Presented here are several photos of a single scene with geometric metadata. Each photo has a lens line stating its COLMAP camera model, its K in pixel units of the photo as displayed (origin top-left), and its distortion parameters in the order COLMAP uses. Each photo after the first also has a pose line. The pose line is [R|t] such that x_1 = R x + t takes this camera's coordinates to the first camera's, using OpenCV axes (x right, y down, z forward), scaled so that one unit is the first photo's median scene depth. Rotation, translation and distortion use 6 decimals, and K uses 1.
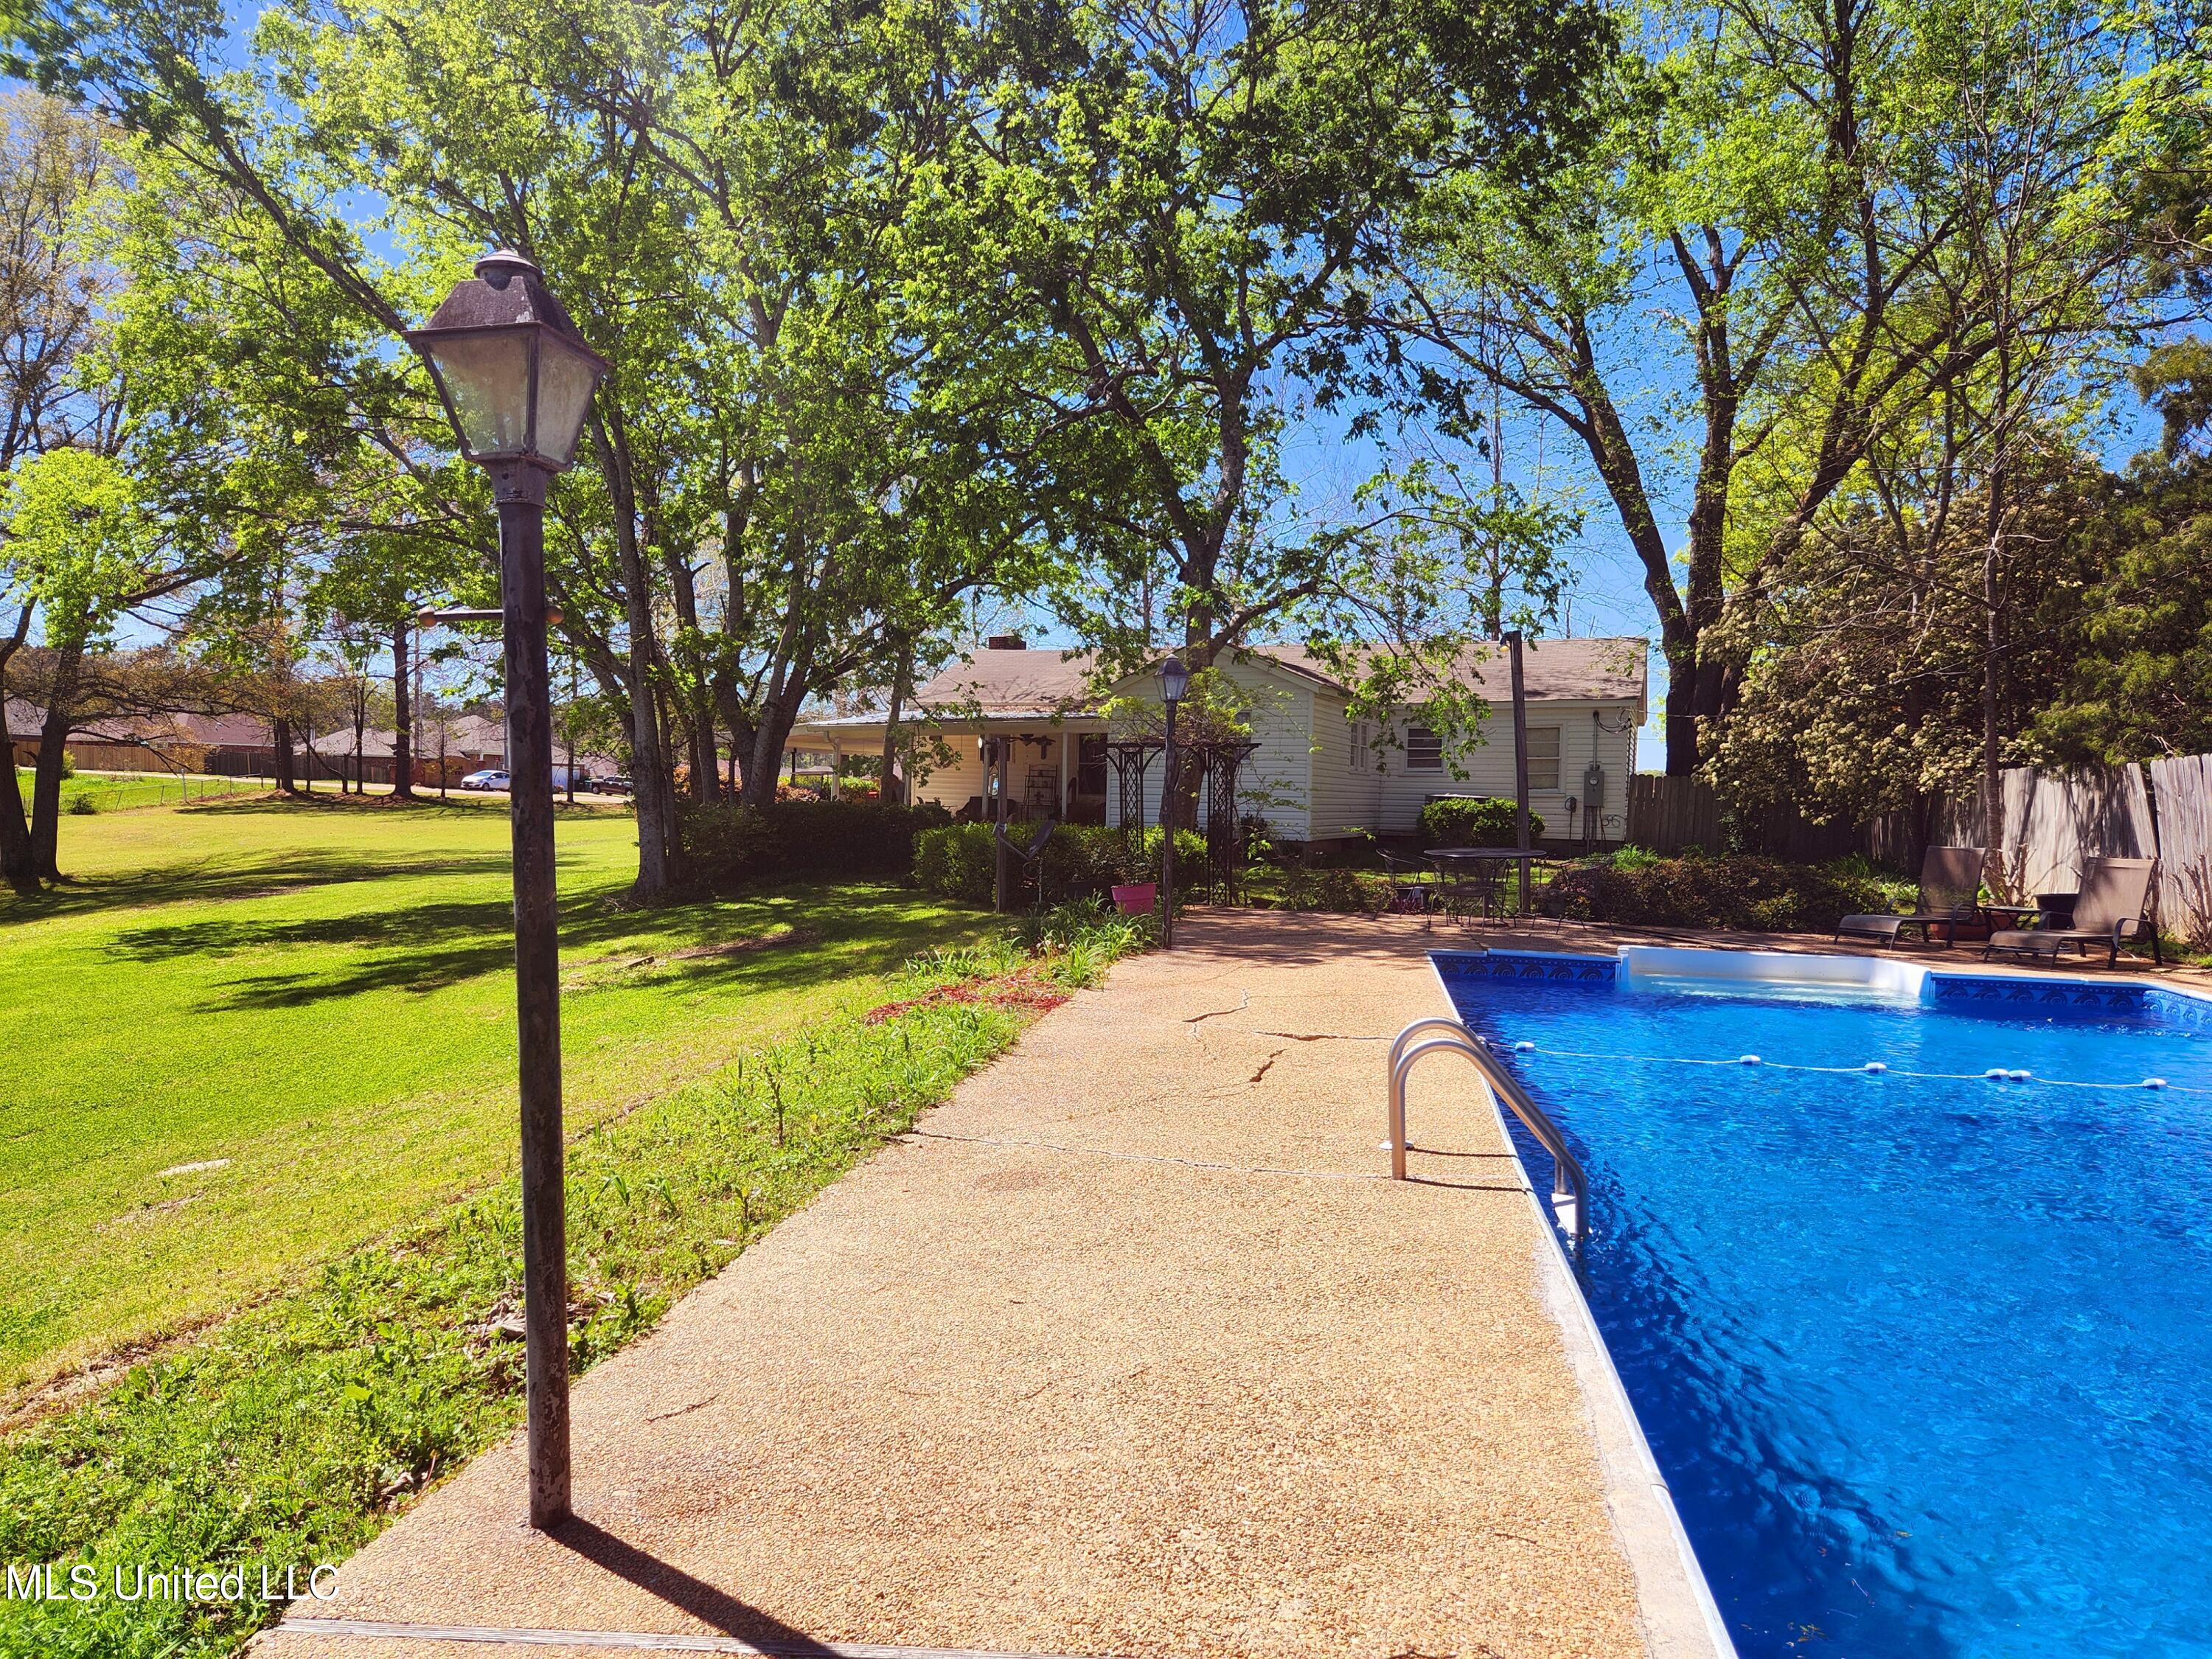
lens RADIAL K [[1458.5, 0, 1103.3], [0, 1458.5, 849.9], [0, 0, 1]] dist [0.062019, -0.047830]
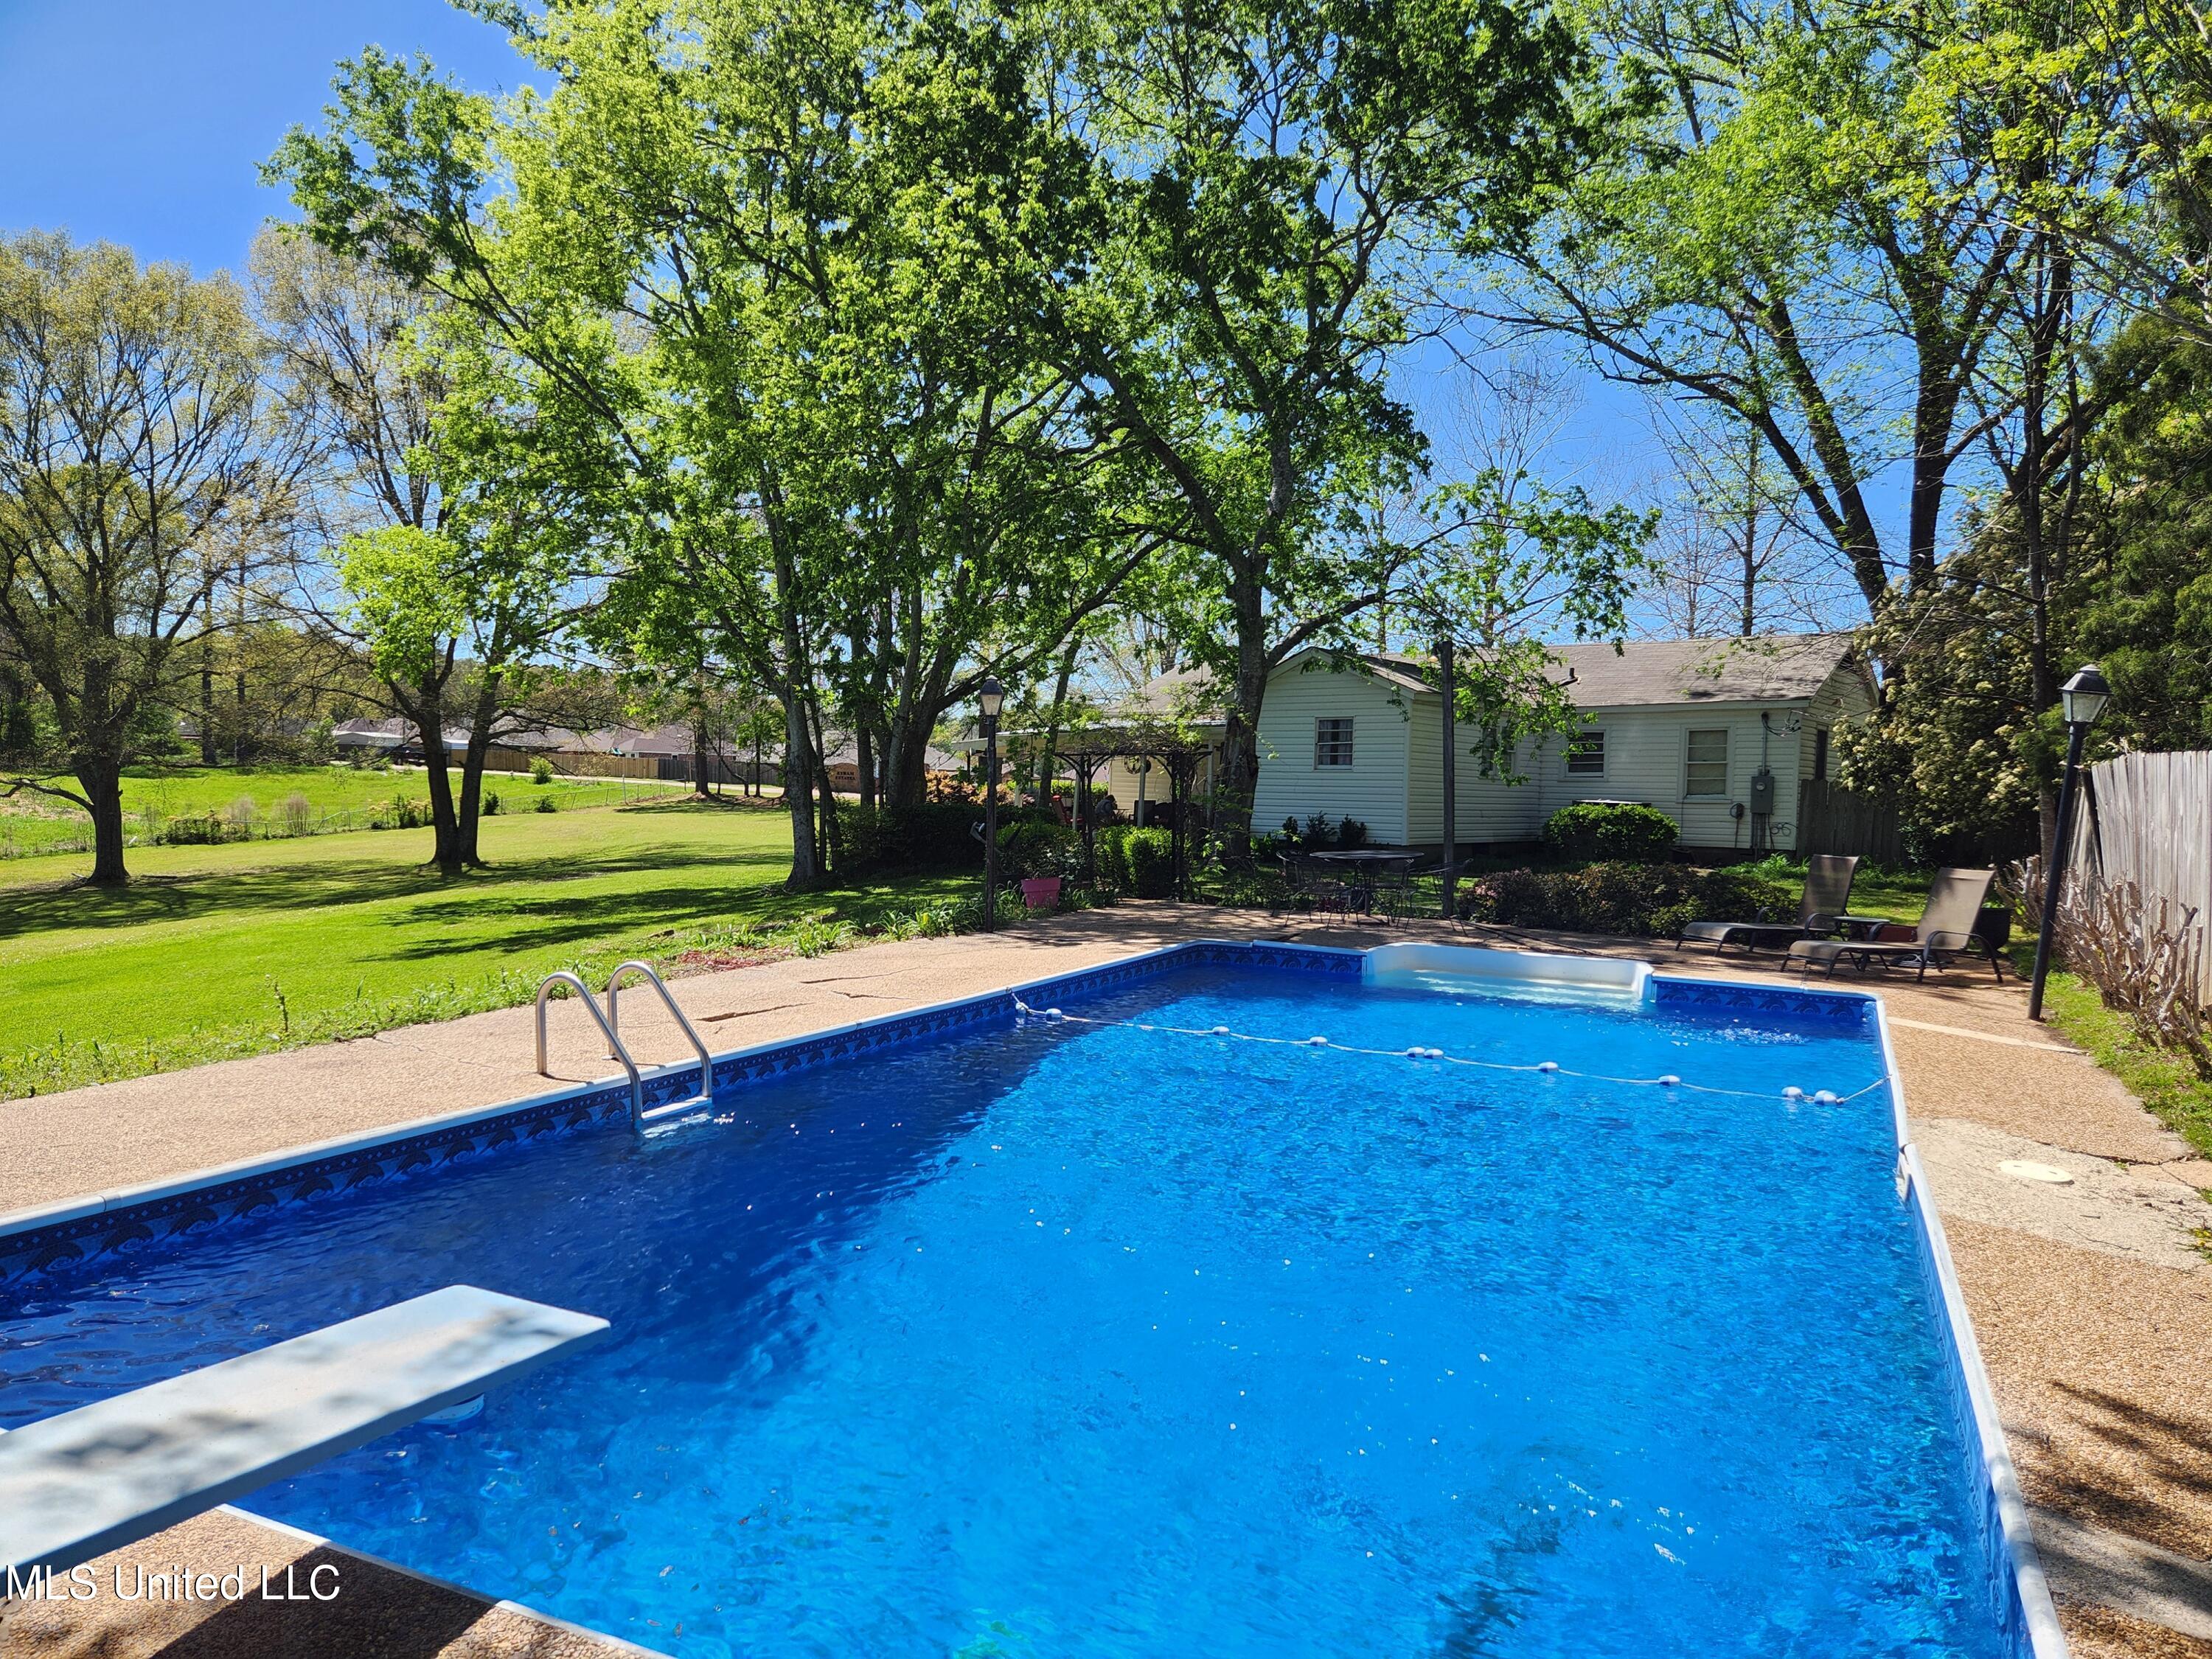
lens RADIAL K [[1458.5, 0, 1081.4], [0, 1458.5, 859.6], [0, 0, 1]] dist [0.062019, -0.047830]
pose [[0.958628, 0.015741, -0.284227, 0.184115], [-0.014568, 0.999874, 0.006241, 0.000801], [0.284289, -0.001842, 0.958737, -0.035641]]
